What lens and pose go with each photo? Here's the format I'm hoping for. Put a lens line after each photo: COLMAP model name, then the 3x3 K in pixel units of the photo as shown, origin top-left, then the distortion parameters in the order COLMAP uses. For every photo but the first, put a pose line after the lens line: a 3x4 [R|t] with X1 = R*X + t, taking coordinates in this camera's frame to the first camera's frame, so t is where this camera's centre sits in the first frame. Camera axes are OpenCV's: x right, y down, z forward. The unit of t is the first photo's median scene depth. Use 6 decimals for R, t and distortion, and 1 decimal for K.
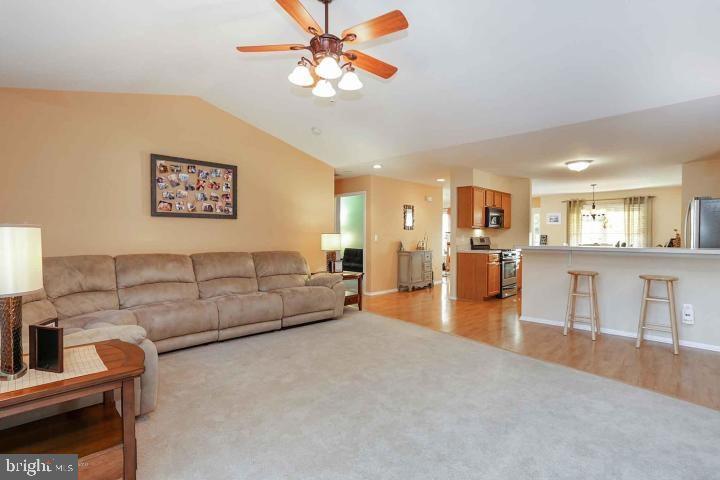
lens RADIAL K [[350.3, 0, 363.7], [0, 350.3, 238.2], [0, 0, 1]] dist [-0.033840, 0.007075]
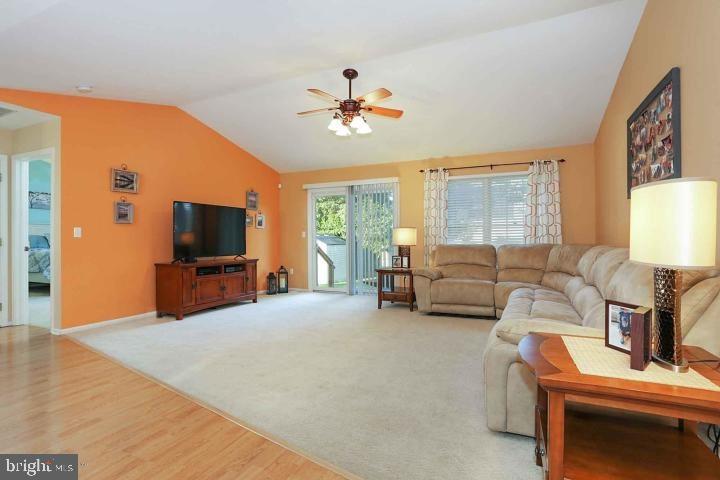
lens RADIAL K [[350.3, 0, 367.1], [0, 350.3, 242.7], [0, 0, 1]] dist [-0.033840, 0.007075]
pose [[-0.938789, 0.008906, -0.344379, 0.198177], [0.004829, 0.999908, 0.012693, 0.021000], [0.344460, 0.010253, -0.938745, 1.374484]]
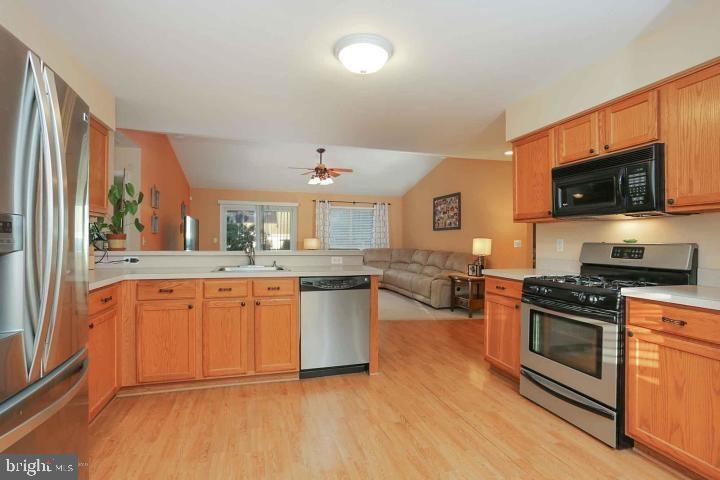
lens RADIAL K [[350.3, 0, 357.8], [0, 350.3, 241.1], [0, 0, 1]] dist [-0.033840, 0.007075]
pose [[-0.496367, -0.001630, -0.868111, 1.162604], [-0.011837, 0.999918, 0.004891, -0.008092], [0.868032, 0.012704, -0.496346, 1.439012]]
